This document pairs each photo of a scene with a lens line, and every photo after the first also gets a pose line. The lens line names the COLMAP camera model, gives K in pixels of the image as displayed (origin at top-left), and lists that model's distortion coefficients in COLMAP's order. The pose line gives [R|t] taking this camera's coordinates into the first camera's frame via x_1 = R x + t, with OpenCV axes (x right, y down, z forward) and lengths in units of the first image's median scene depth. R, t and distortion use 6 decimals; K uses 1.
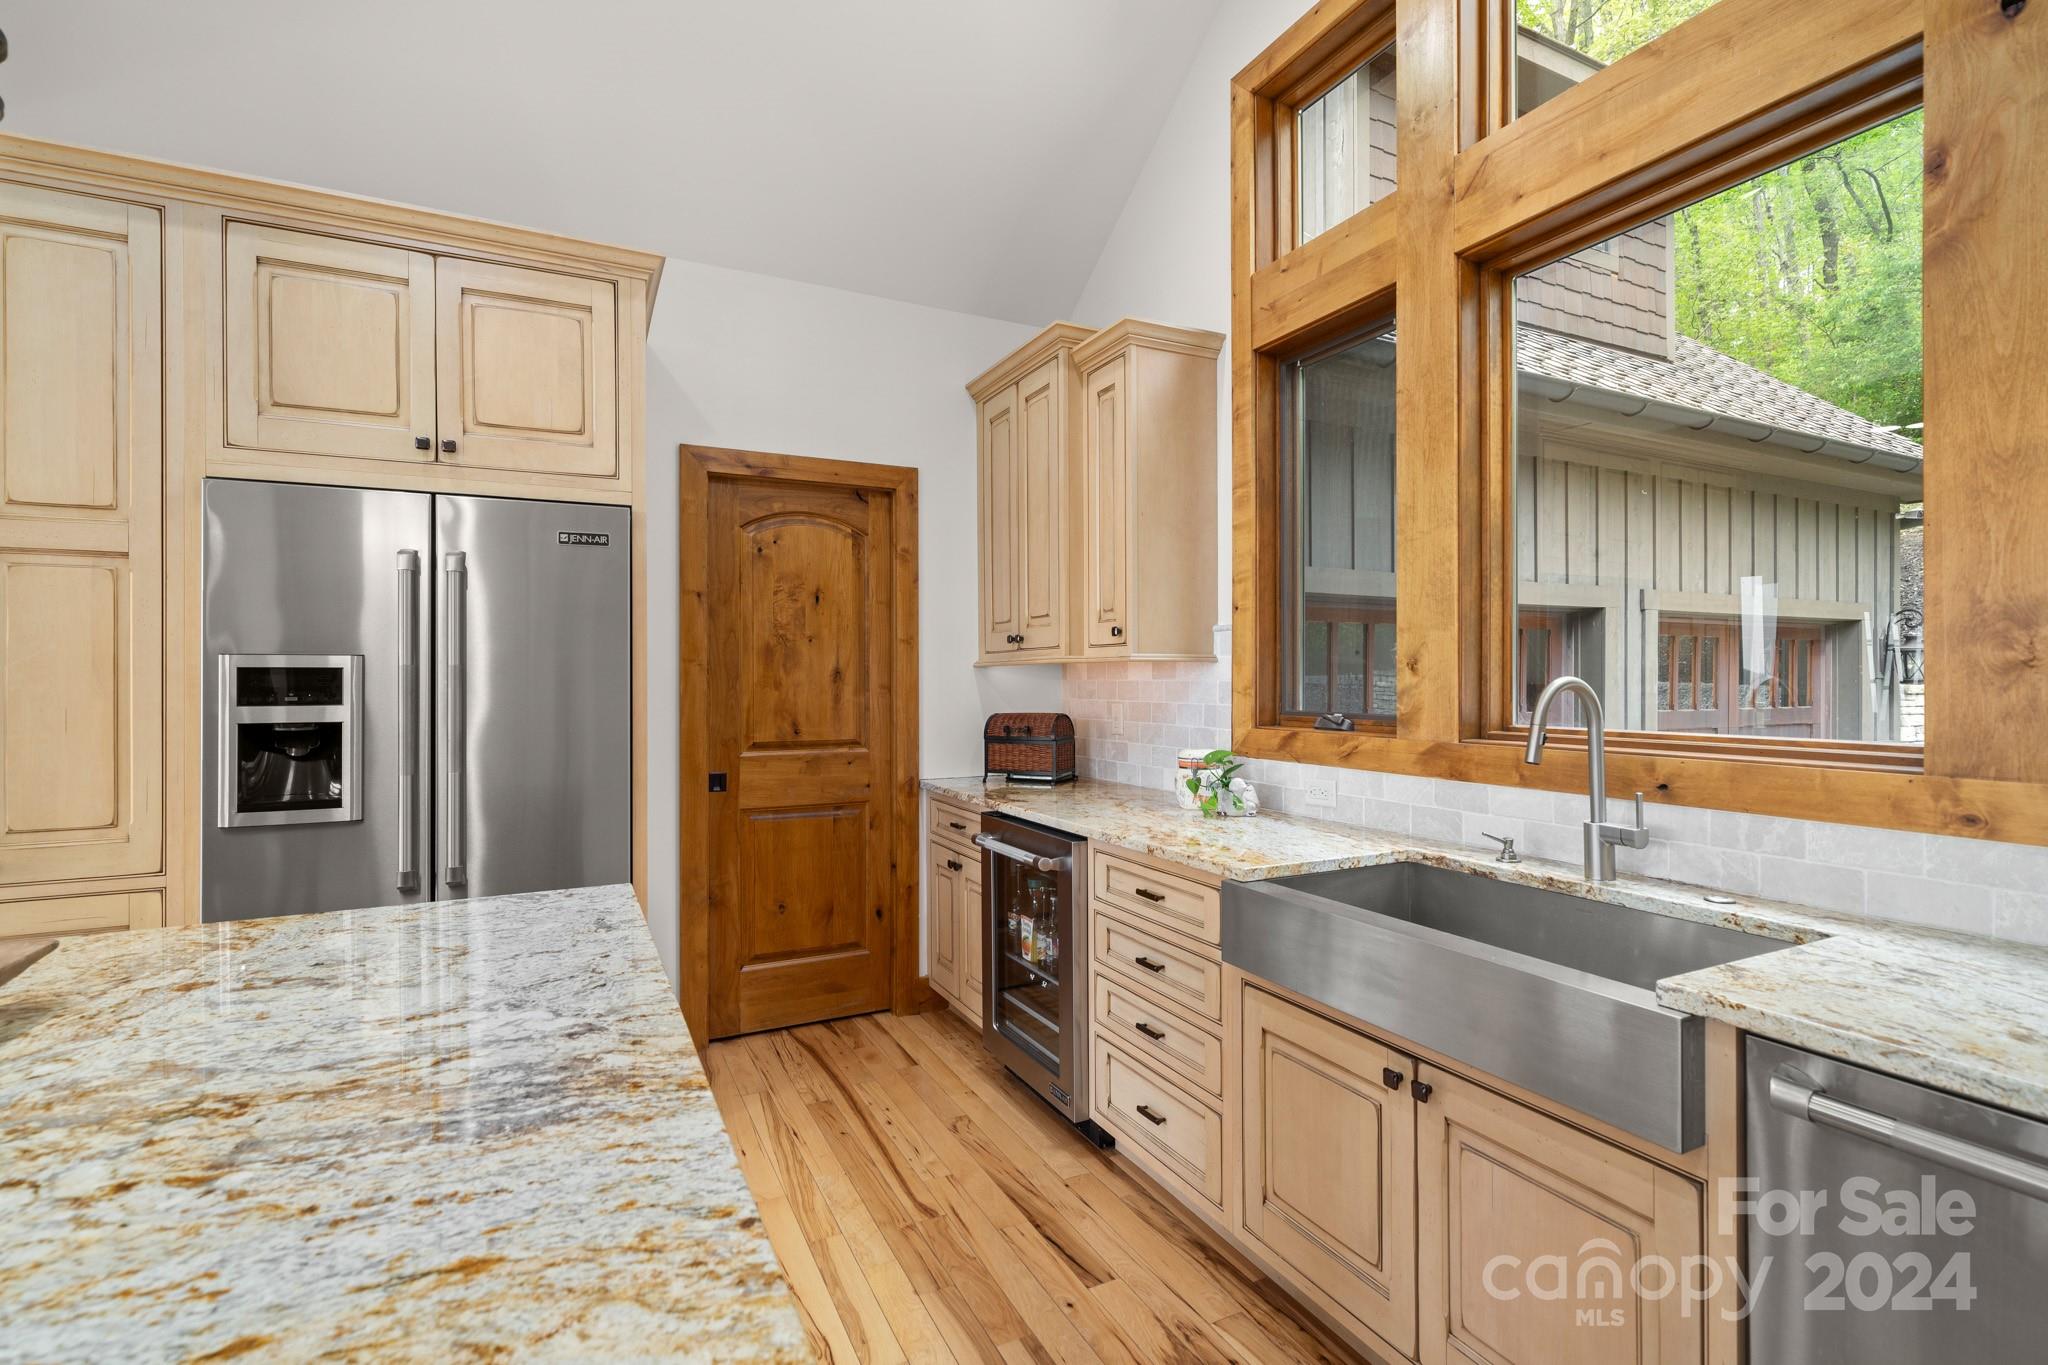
lens RADIAL K [[950.0, 0, 1028.2], [0, 950.0, 671.2], [0, 0, 1]] dist [0.001478, 0.001662]
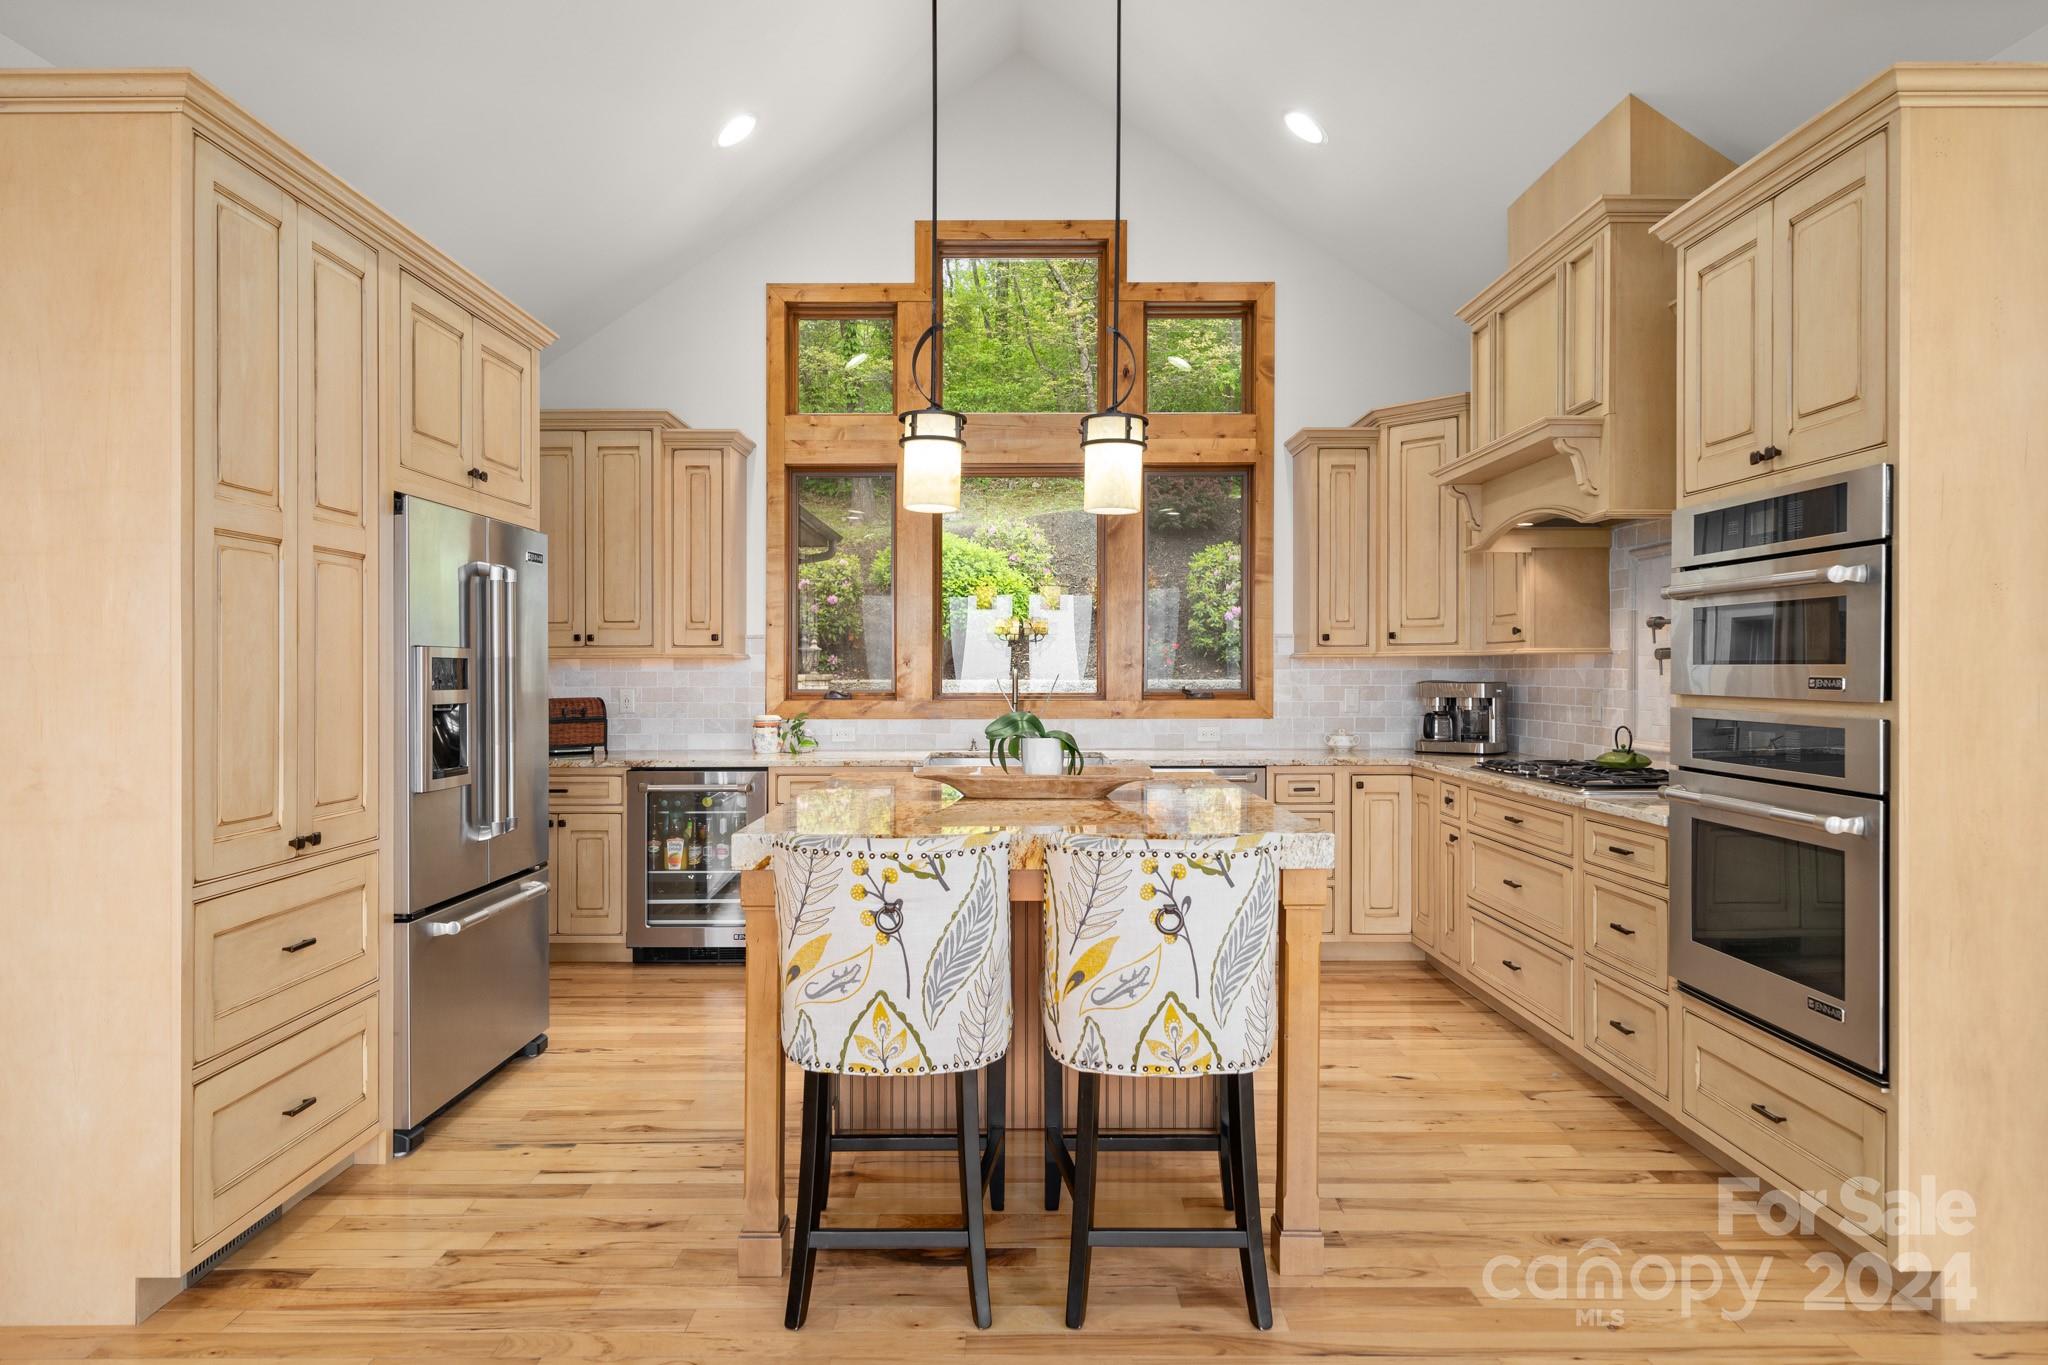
lens RADIAL K [[1178.3, 0, 1013.9], [0, 1178.3, 669.2], [0, 0, 1]] dist [-0.001379, 0.002939]
pose [[0.447684, 0.003107, 0.894187, -1.630779], [-0.005402, 0.999985, -0.000769, 0.007299], [-0.894176, -0.004486, 0.447694, -0.277022]]
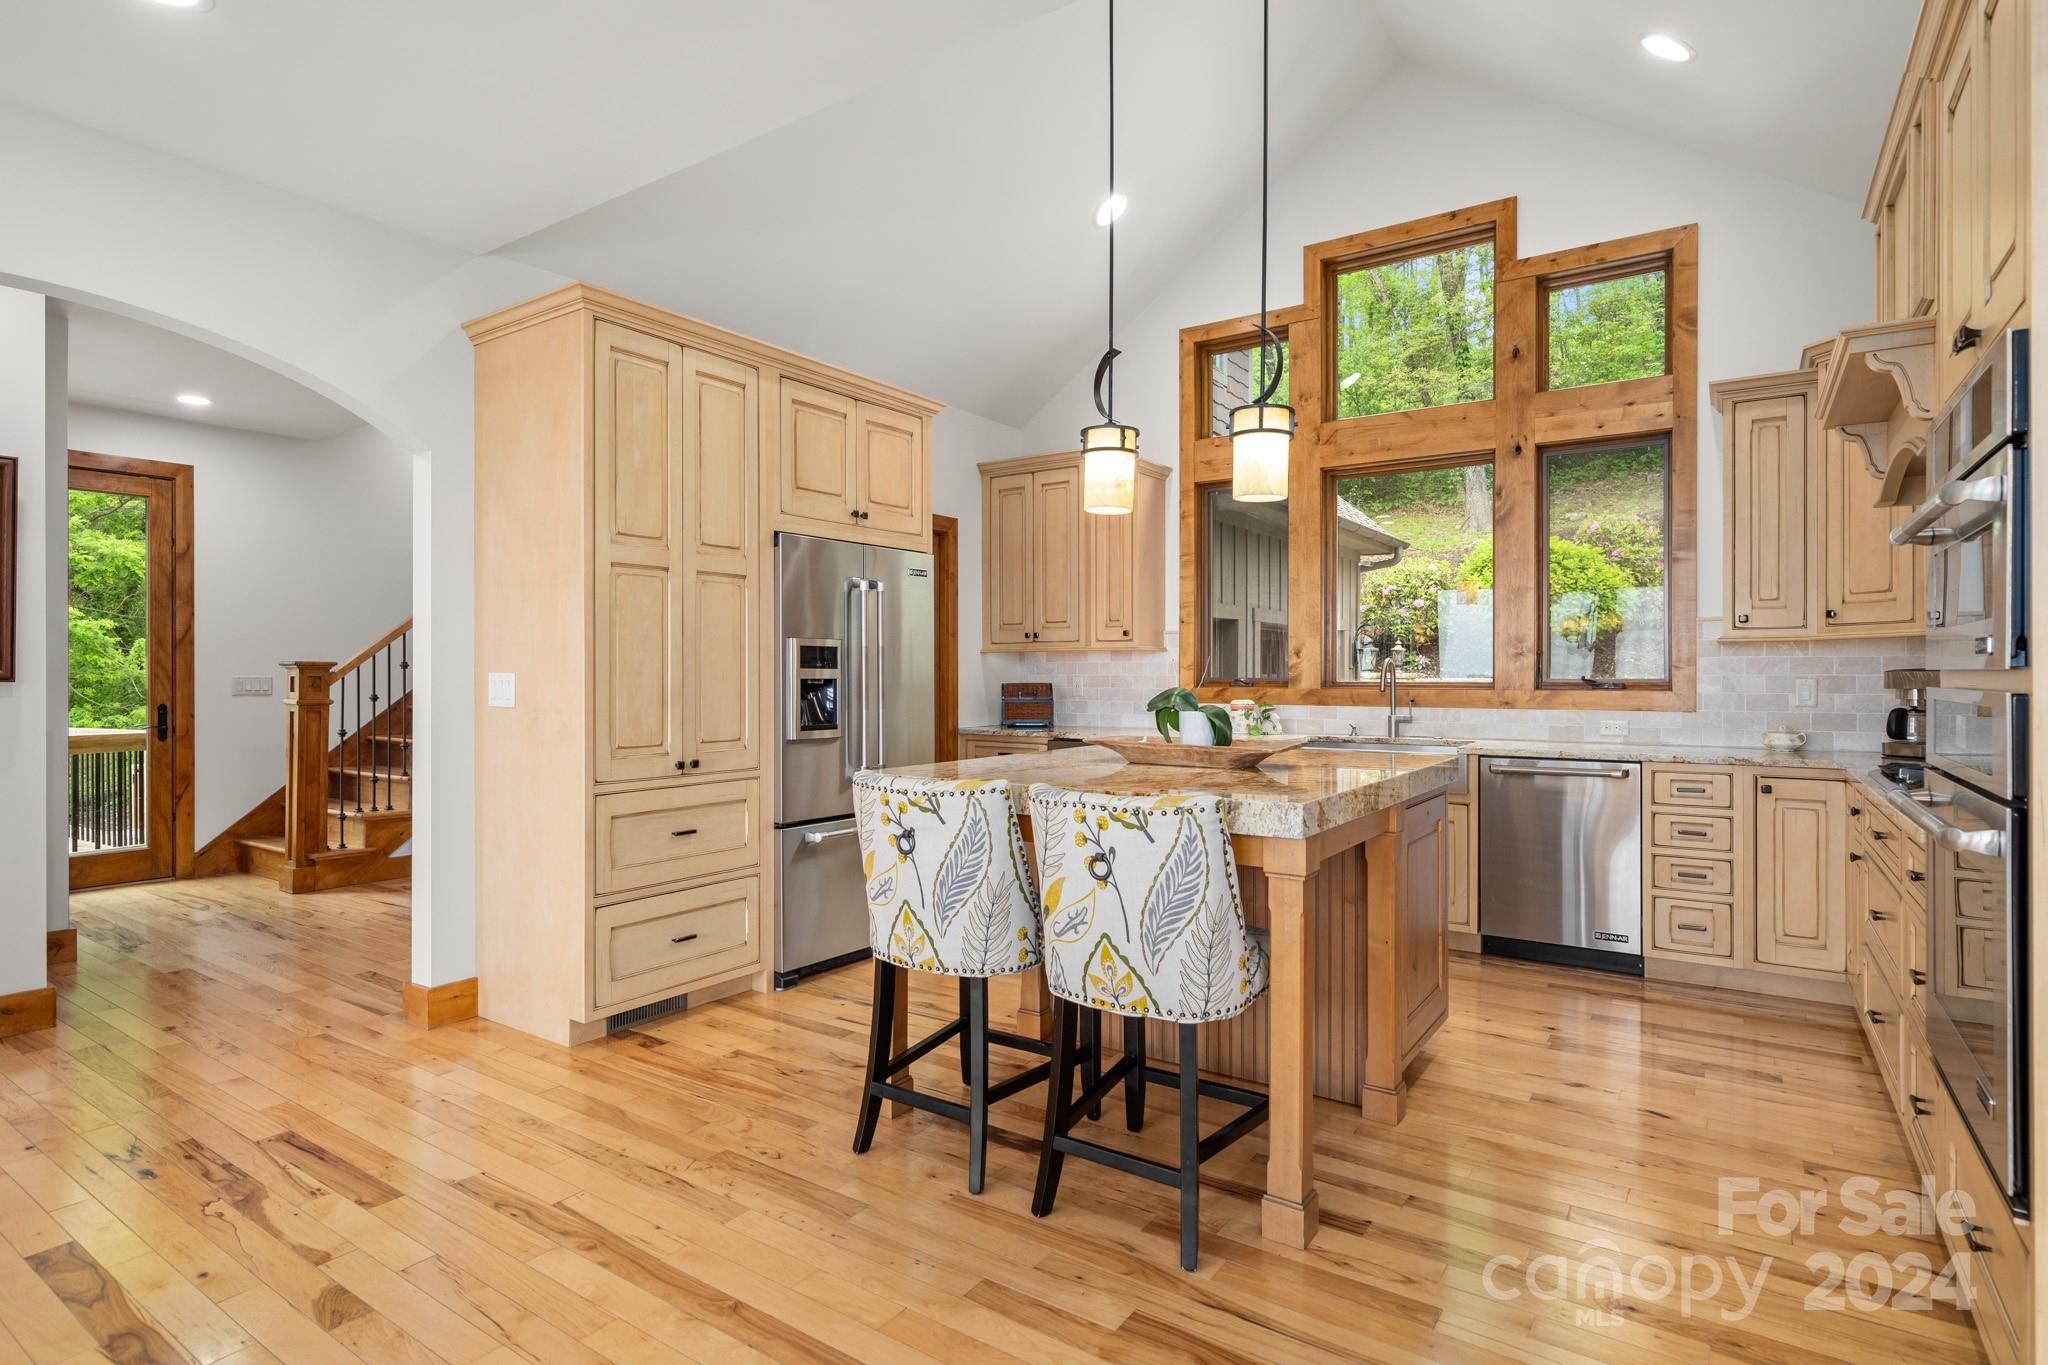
lens RADIAL K [[1039.7, 0, 1031.5], [0, 1039.7, 673.1], [0, 0, 1]] dist [0.000318, 0.000557]
pose [[0.872781, 0.003754, 0.488098, -1.229995], [-0.005751, 0.999980, 0.002594, 0.034345], [-0.488079, -0.005071, 0.872785, -0.733037]]
